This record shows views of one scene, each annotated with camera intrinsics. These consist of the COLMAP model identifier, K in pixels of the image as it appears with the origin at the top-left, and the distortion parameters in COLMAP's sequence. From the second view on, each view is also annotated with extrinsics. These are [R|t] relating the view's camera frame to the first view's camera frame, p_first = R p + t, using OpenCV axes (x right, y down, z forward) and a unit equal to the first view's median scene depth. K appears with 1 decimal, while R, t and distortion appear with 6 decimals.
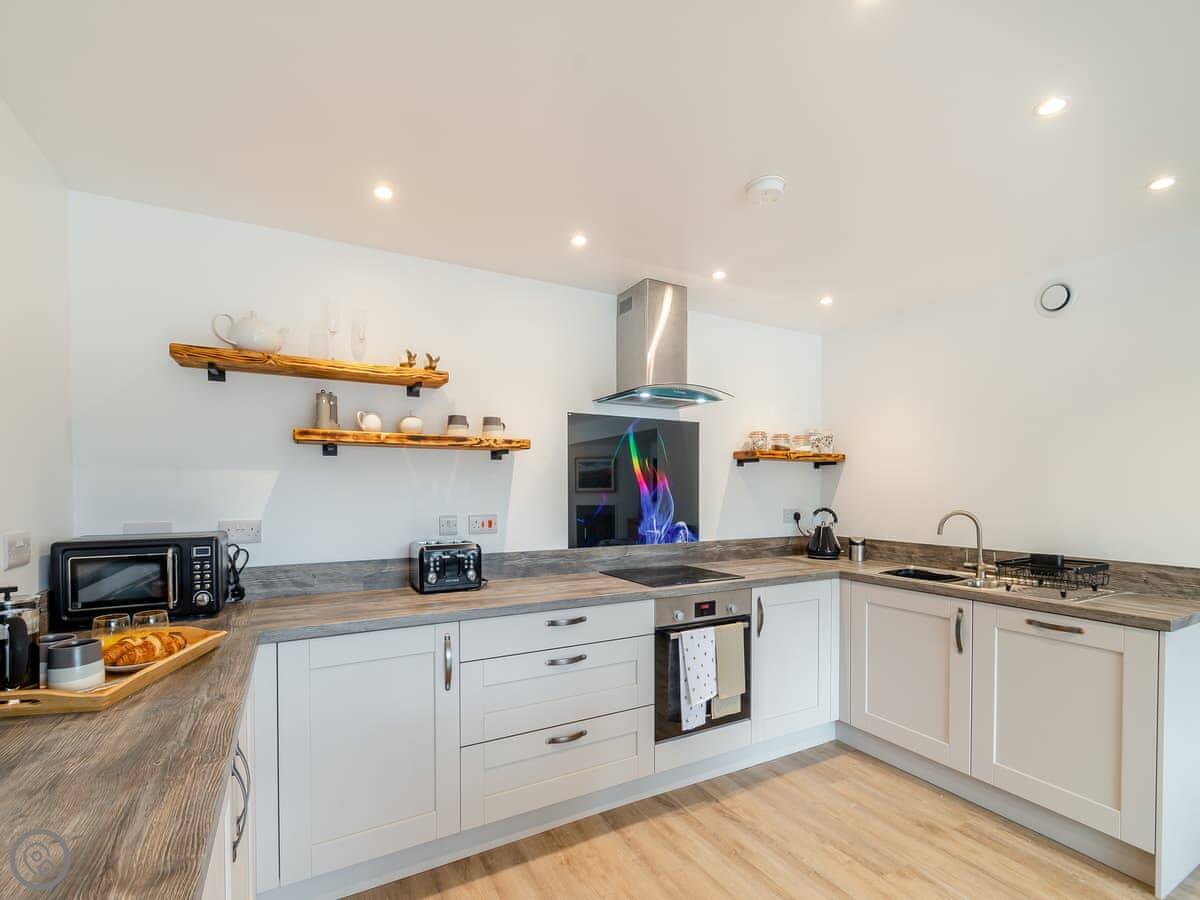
lens RADIAL K [[539.0, 0, 571.8], [0, 539.0, 497.2], [0, 0, 1]] dist [0.007317, -0.004336]
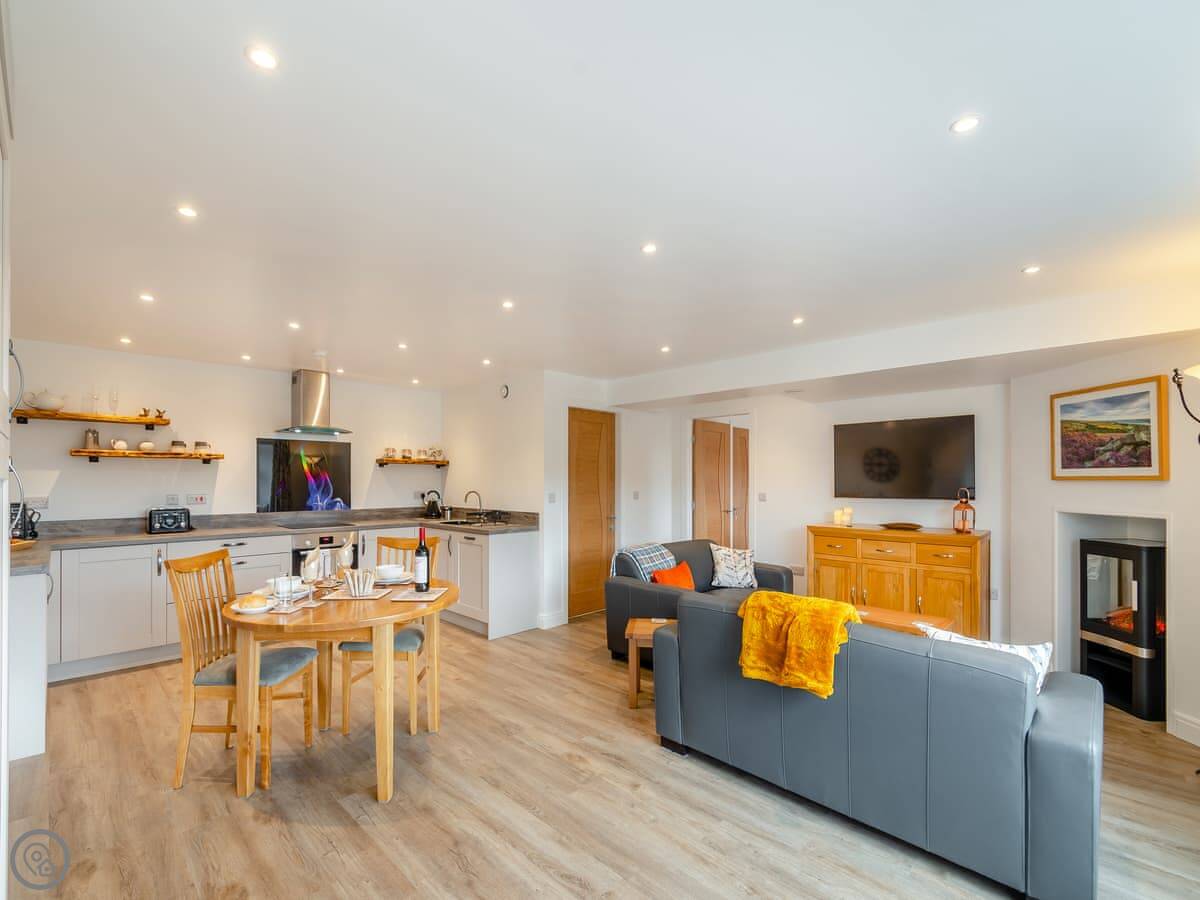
lens RADIAL K [[539.0, 0, 584.6], [0, 539.0, 477.1], [0, 0, 1]] dist [0.007317, -0.004336]
pose [[0.954646, 0.000936, 0.297740, 0.526609], [0.005106, 0.999797, -0.019515, 0.016526], [-0.297698, 0.020150, 0.954447, -1.102307]]
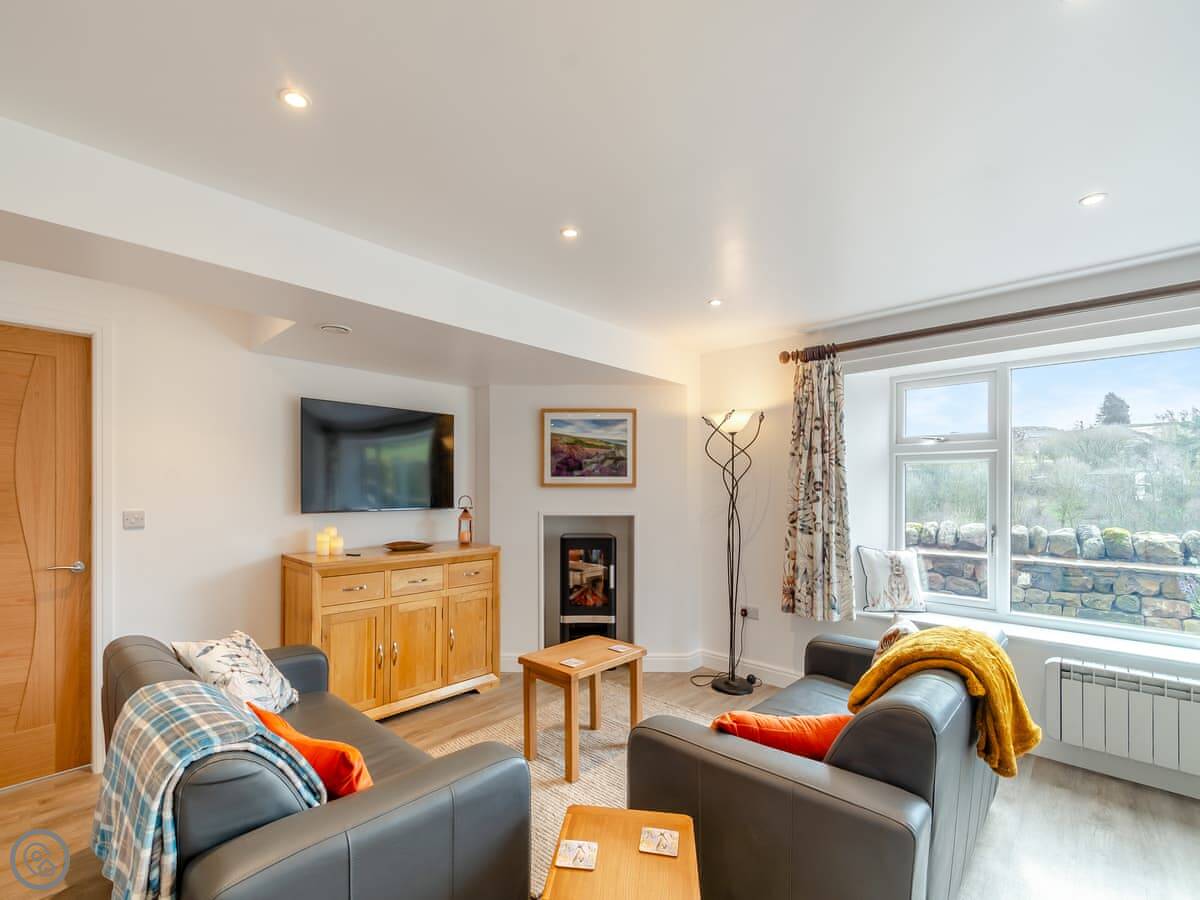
lens RADIAL K [[528.5, 0, 573.0], [0, 528.5, 493.9], [0, 0, 1]] dist [-0.001506, -0.000142]
pose [[-0.302809, -0.009015, 0.953009, 0.639565], [0.014342, 0.999799, 0.014015, 0.004142], [-0.952943, 0.017912, -0.302619, 0.247624]]
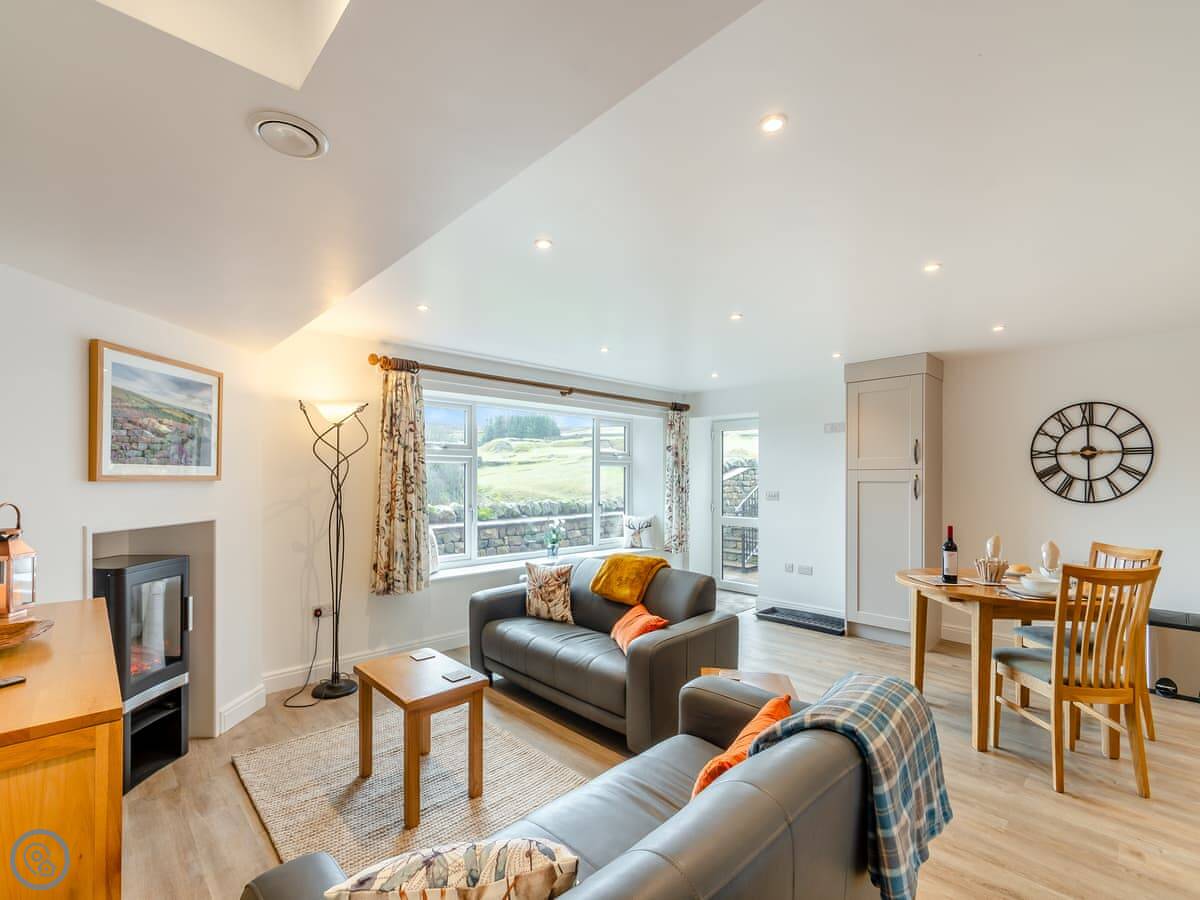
lens RADIAL K [[528.5, 0, 576.4], [0, 528.5, 473.9], [0, 0, 1]] dist [-0.001506, -0.000142]
pose [[-0.968162, -0.004283, -0.250290, 1.584110], [-0.006653, 0.999941, 0.008622, -0.020012], [0.250238, 0.010013, -0.968133, 0.861423]]
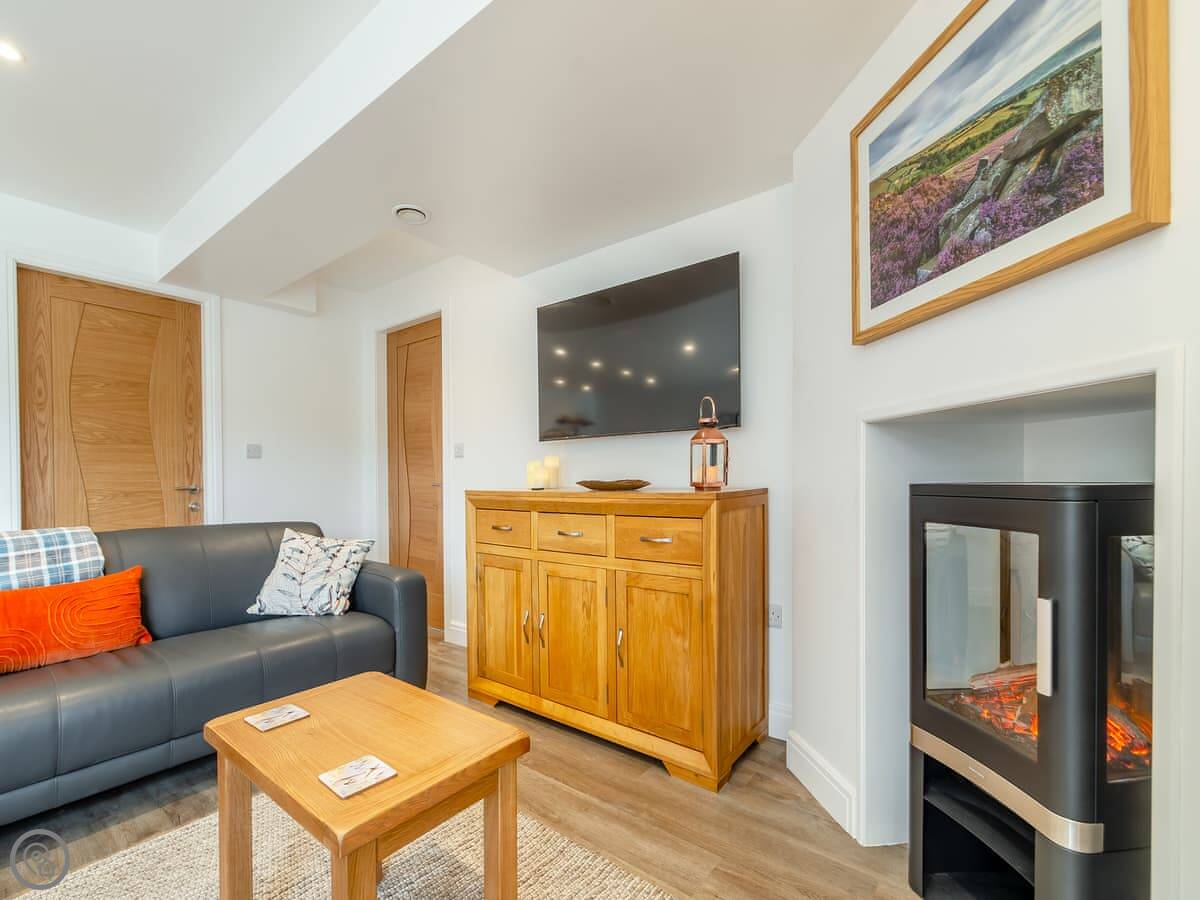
lens RADIAL K [[539.0, 0, 582.2], [0, 539.0, 487.7], [0, 0, 1]] dist [0.007317, -0.004336]
pose [[0.920429, -0.016279, 0.390571, 1.617025], [0.017156, 0.999852, 0.001243, 0.147563], [-0.390534, 0.005557, 0.920572, -0.532537]]
